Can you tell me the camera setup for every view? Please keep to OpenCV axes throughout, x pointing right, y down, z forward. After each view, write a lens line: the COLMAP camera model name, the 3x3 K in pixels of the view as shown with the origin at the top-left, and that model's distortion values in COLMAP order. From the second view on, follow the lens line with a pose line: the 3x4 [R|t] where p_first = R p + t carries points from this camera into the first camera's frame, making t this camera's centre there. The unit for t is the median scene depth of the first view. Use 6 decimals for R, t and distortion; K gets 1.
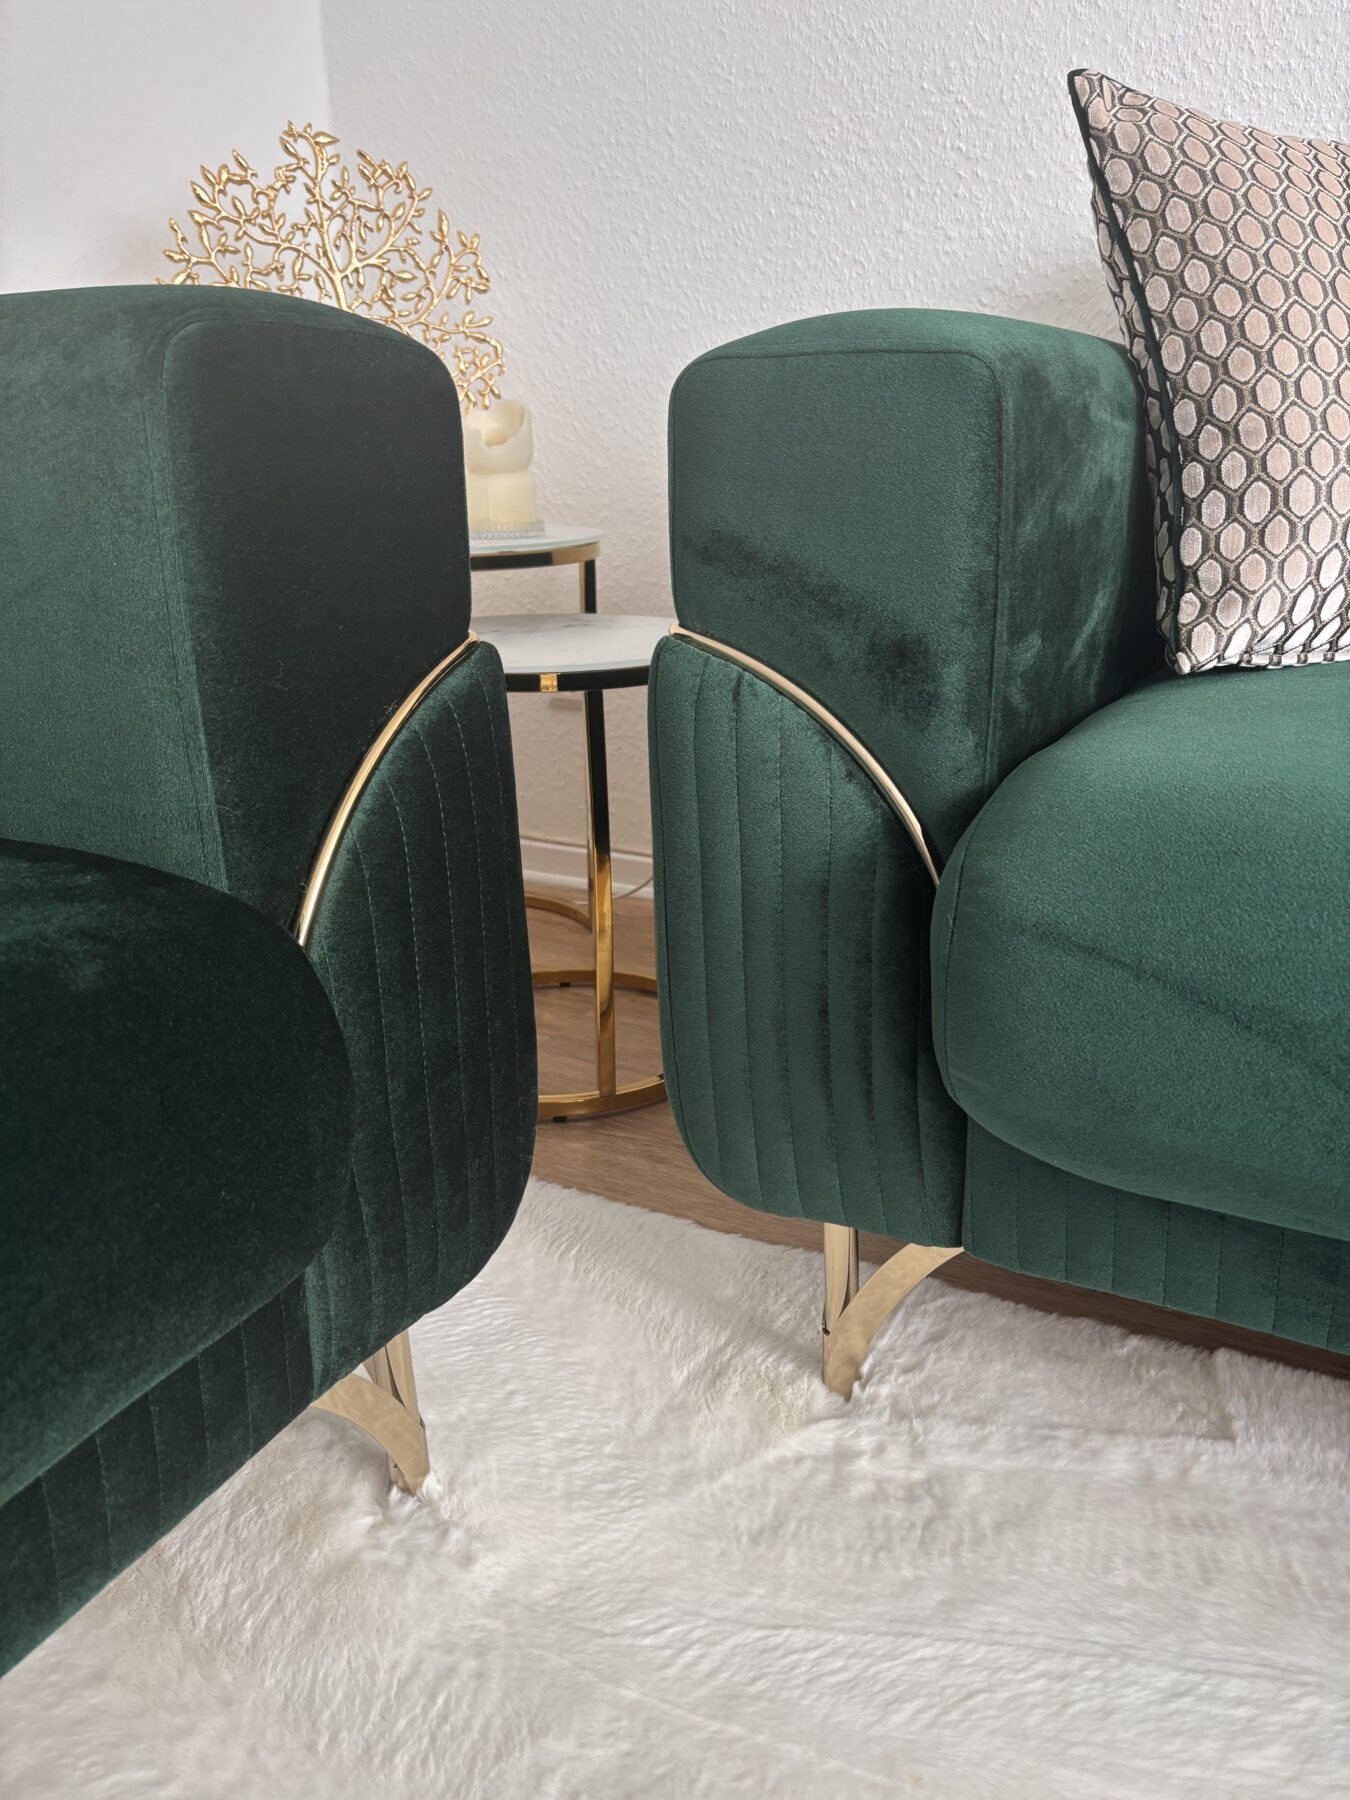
lens RADIAL K [[1359.5, 0, 683.0], [0, 1359.5, 906.3], [0, 0, 1]] dist [0.027098, -0.034756]
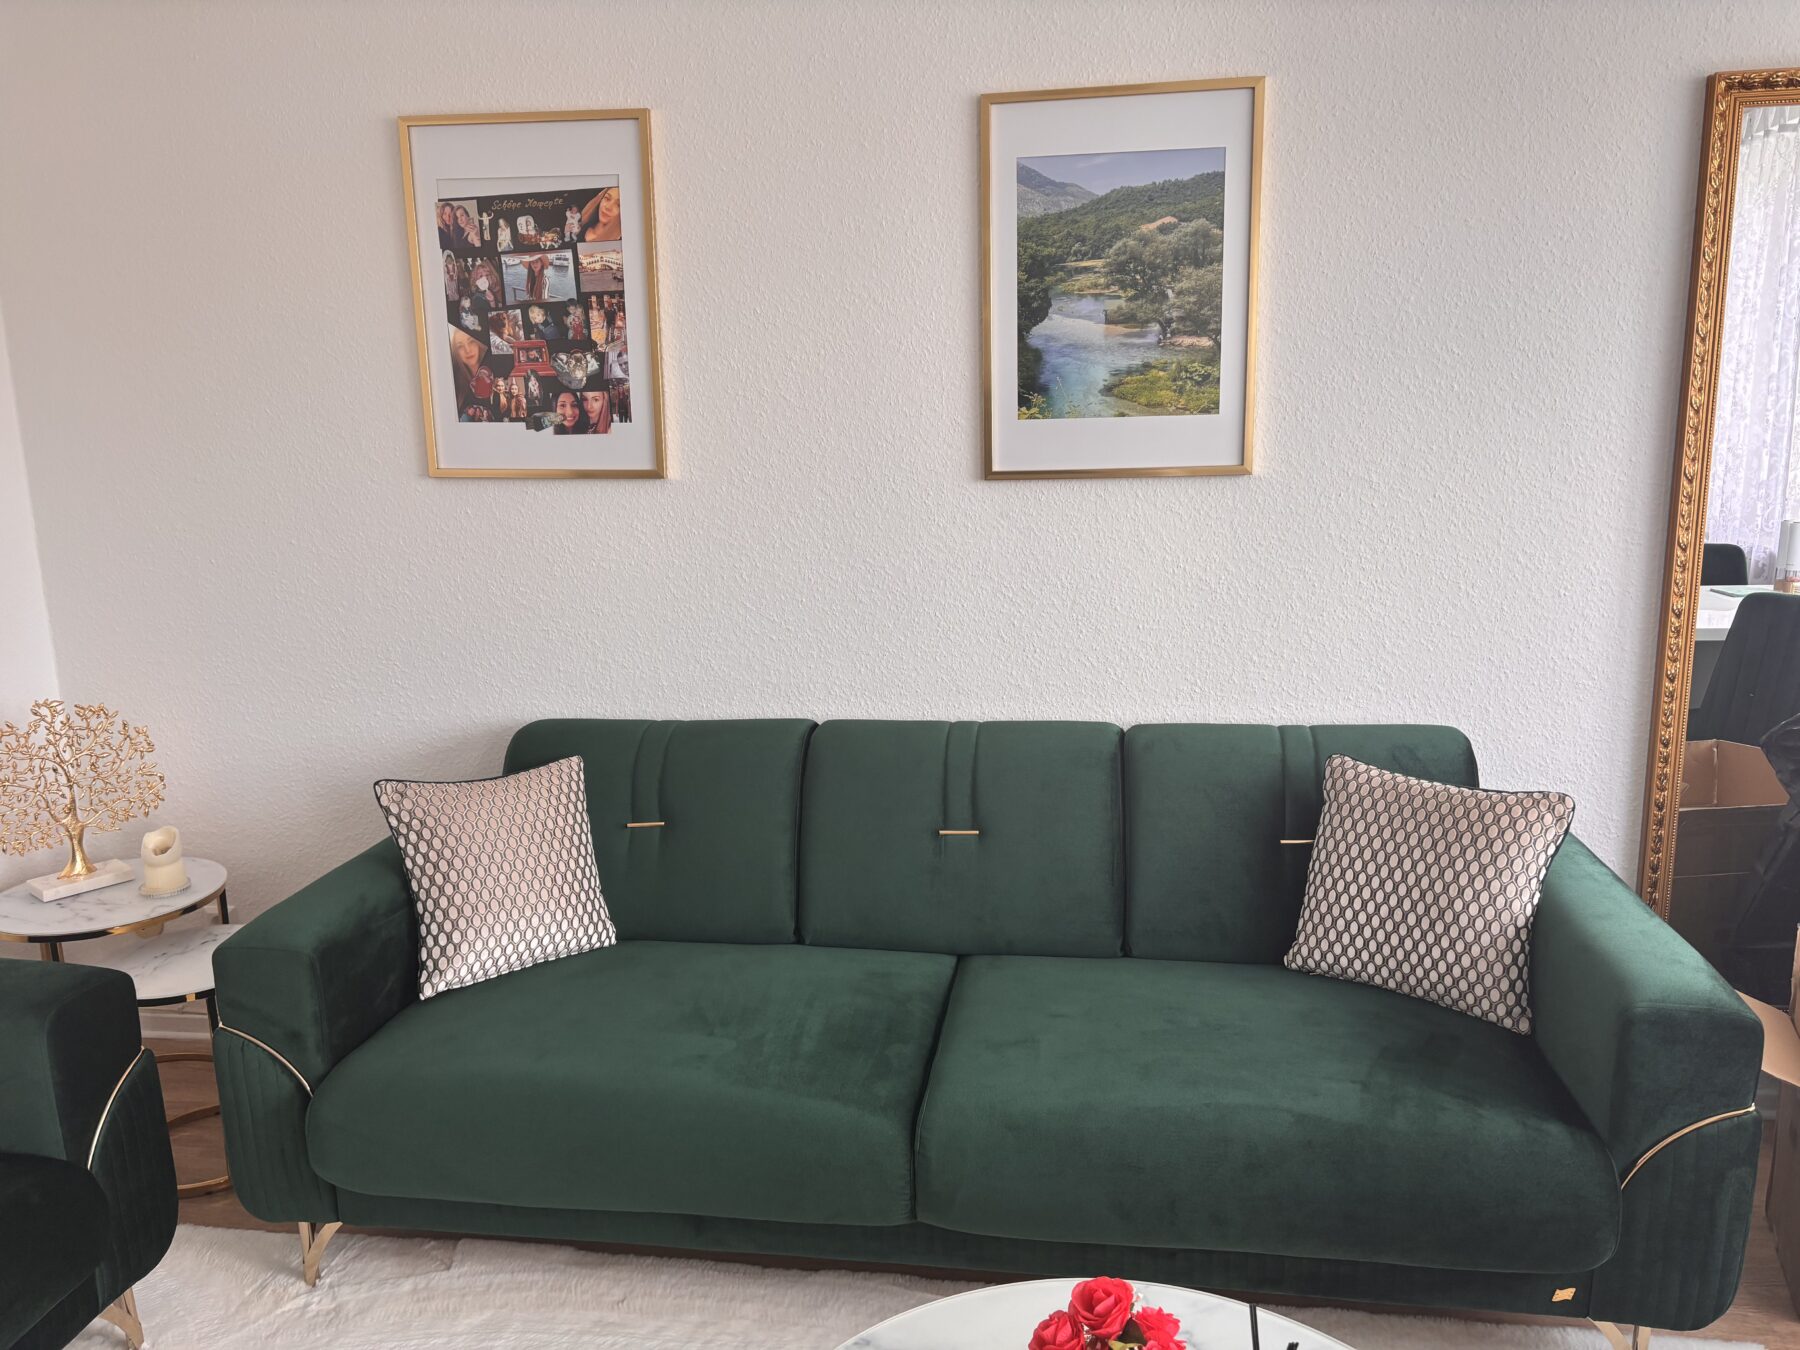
lens RADIAL K [[1359.5, 0, 902.7], [0, 1359.5, 669.4], [0, 0, 1]] dist [0.027098, -0.034756]
pose [[0.942829, -0.069992, 0.325845, 0.439670], [0.112866, 0.986983, -0.114572, -0.423189], [-0.313585, 0.144799, 0.938455, -2.178766]]
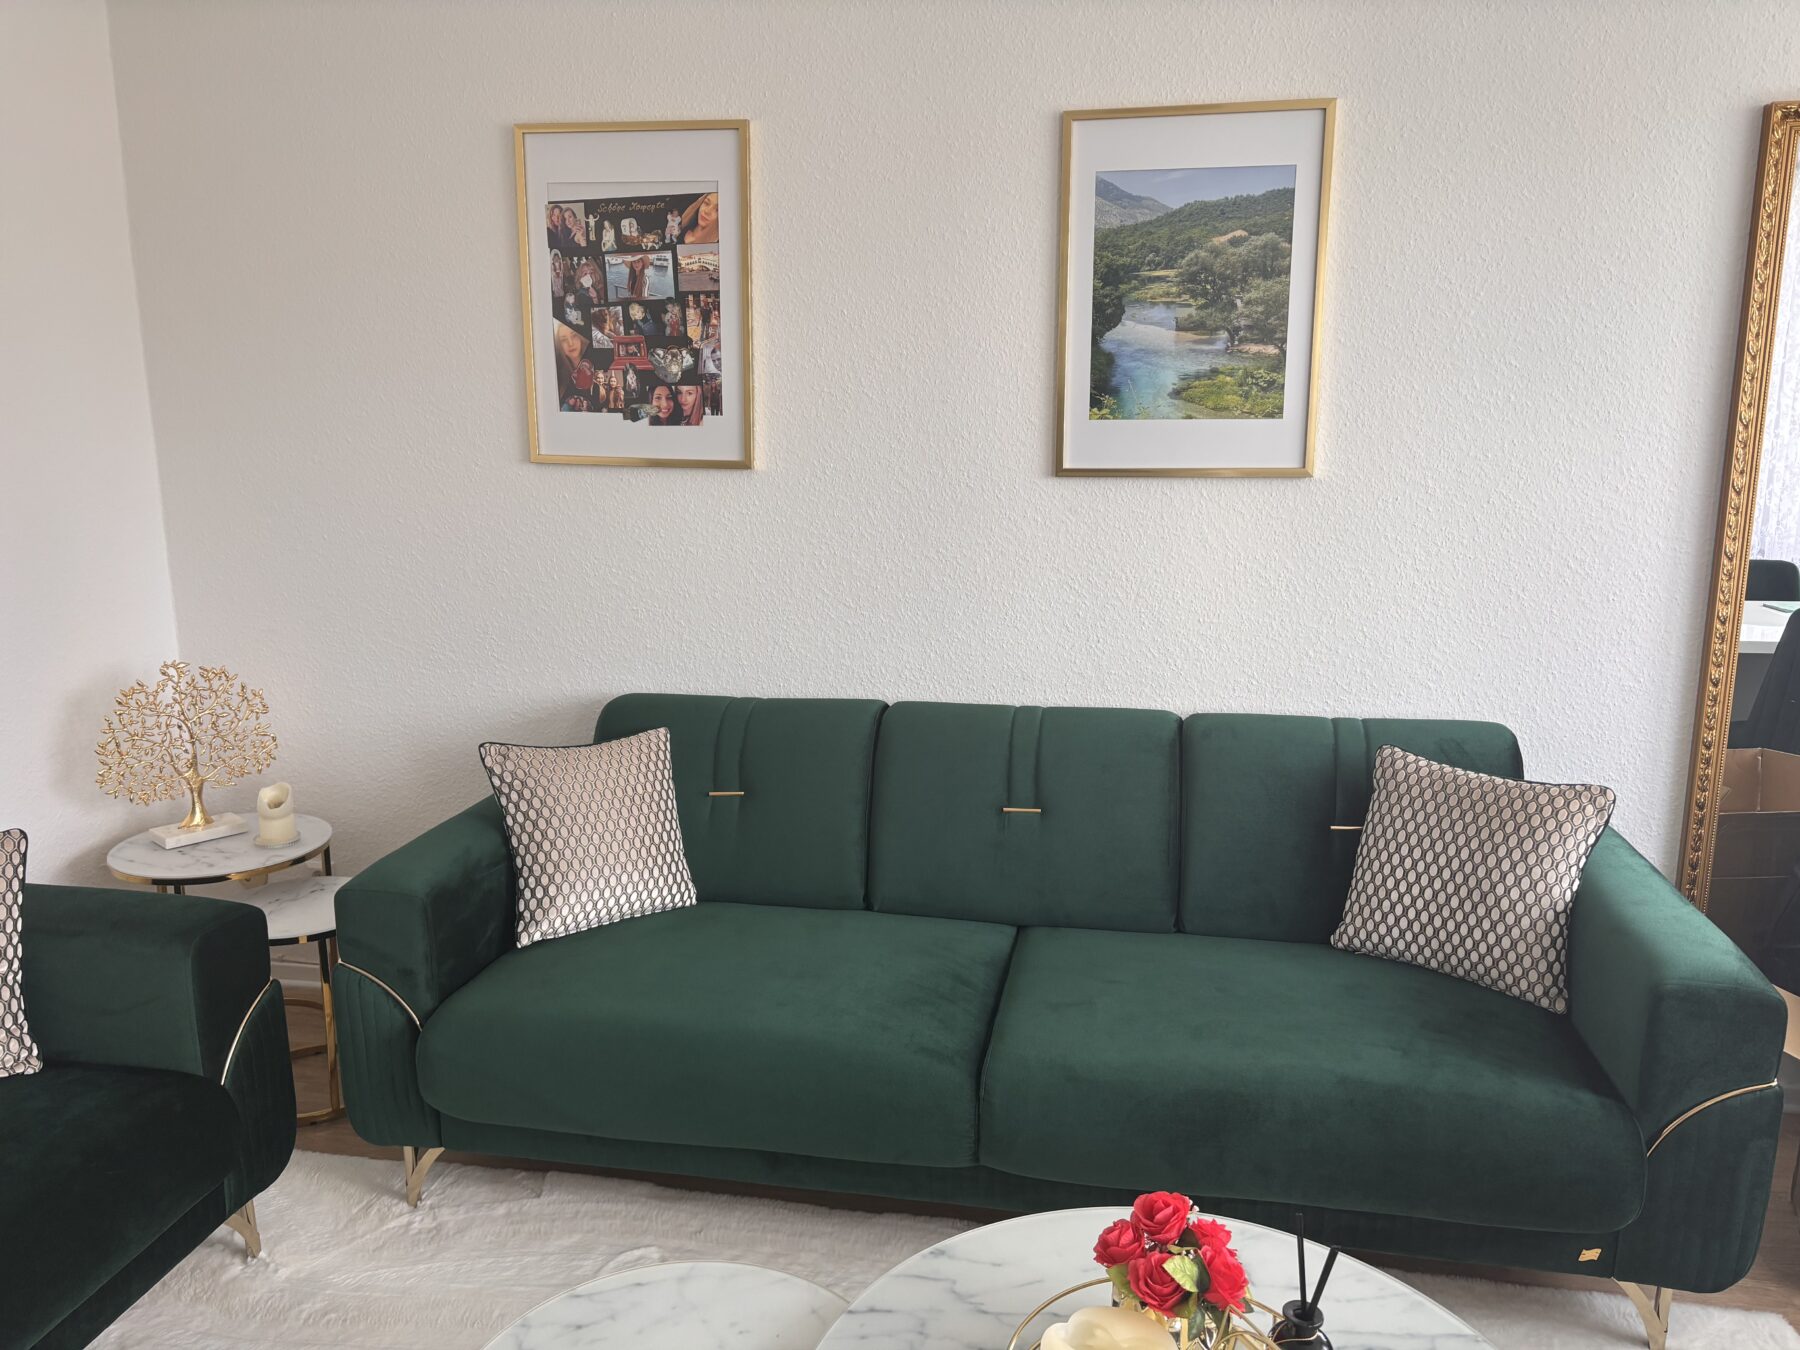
lens RADIAL K [[1359.5, 0, 900.6], [0, 1359.5, 671.1], [0, 0, 1]] dist [0.027098, -0.034756]
pose [[0.955039, -0.042996, 0.293345, 0.315858], [0.080806, 0.989719, -0.118013, -0.363495], [-0.285255, 0.136411, 0.948695, -2.325850]]
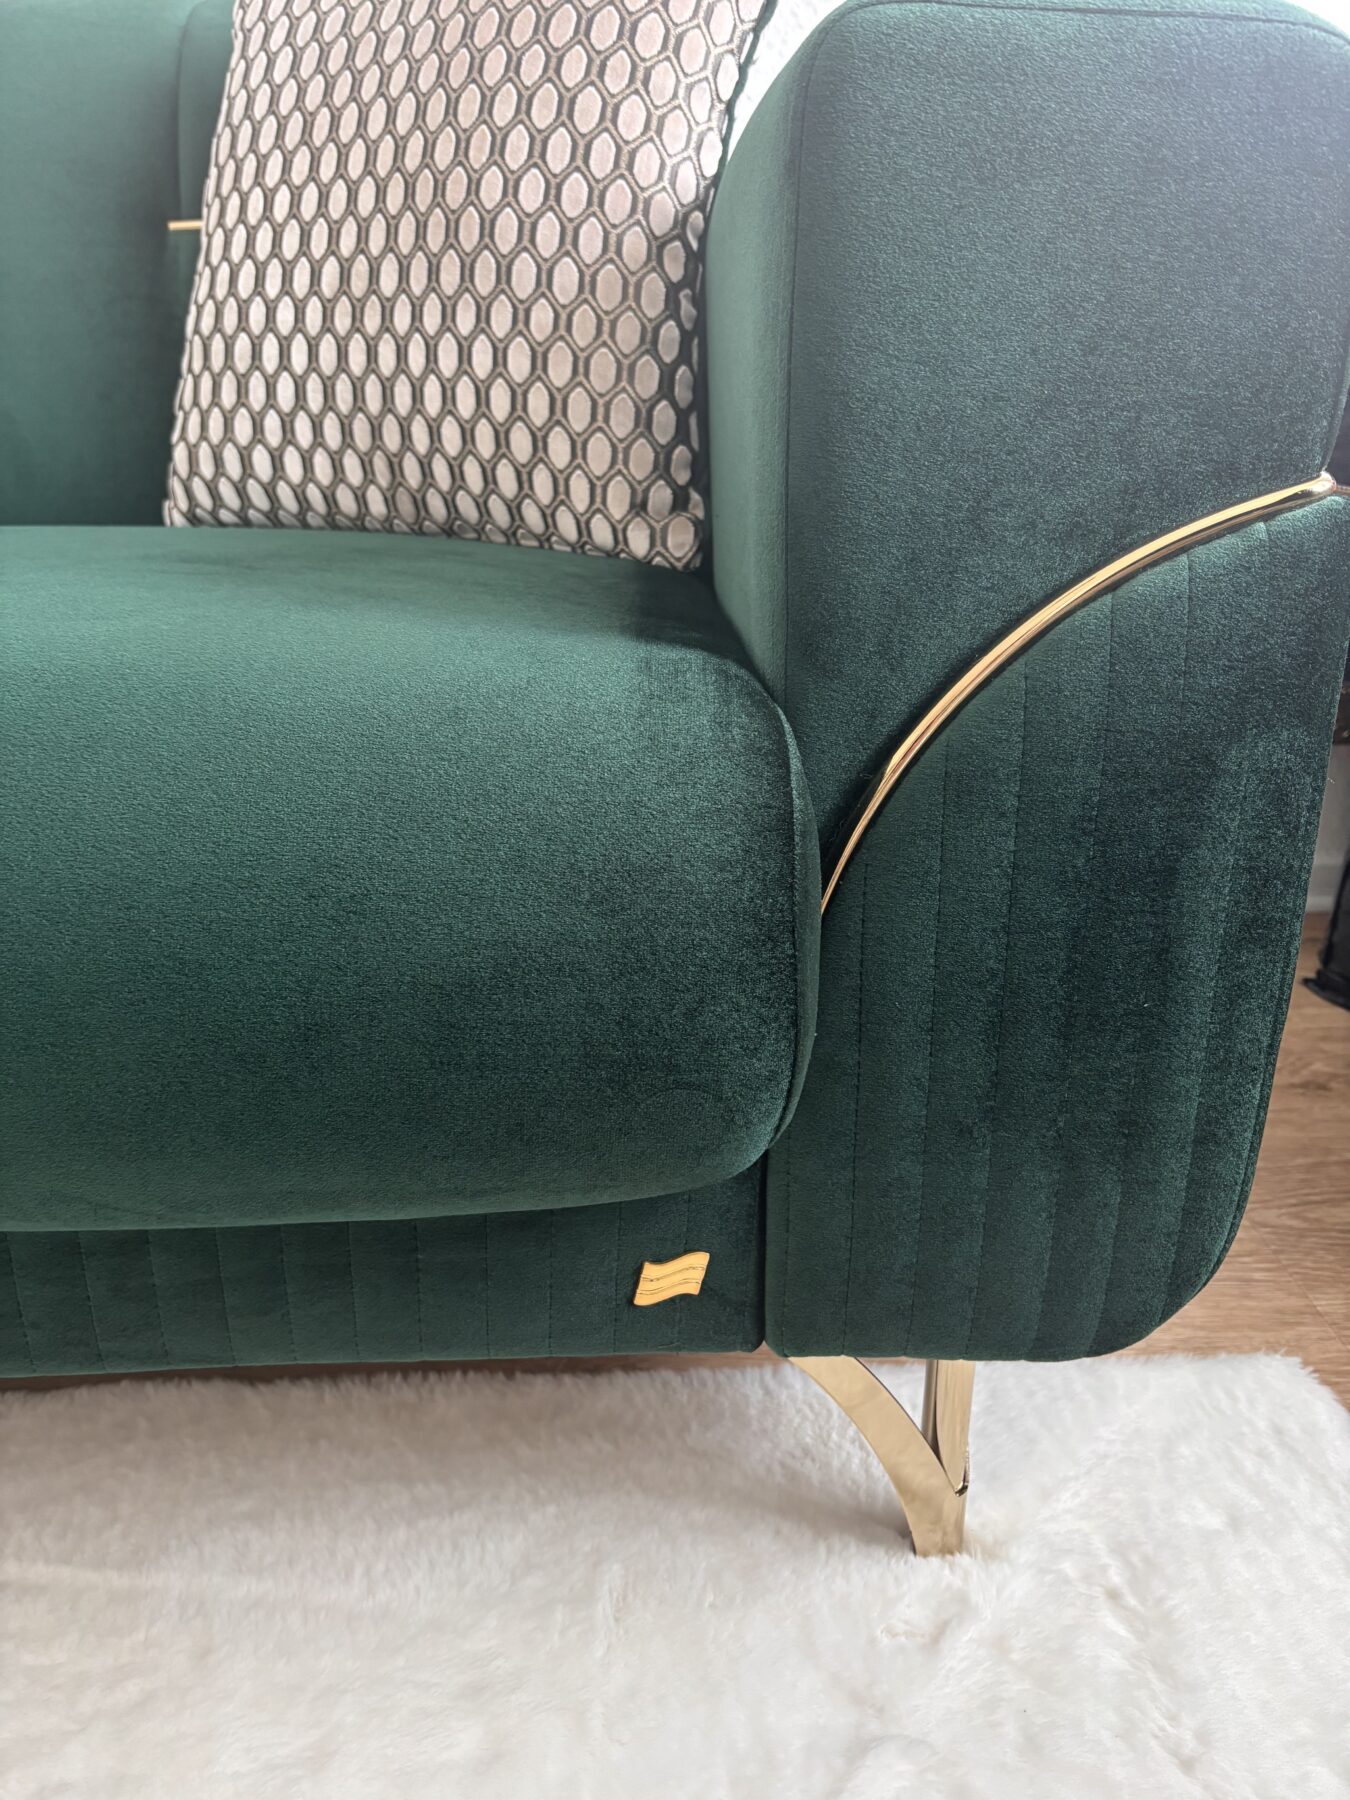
lens RADIAL K [[1359.5, 0, 685.3], [0, 1359.5, 901.3], [0, 0, 1]] dist [0.027098, -0.034756]
pose [[0.866886, -0.158429, 0.472662, 1.938217], [0.158283, 0.986568, 0.040384, 0.298264], [-0.472711, 0.039806, 0.880318, -0.749884]]
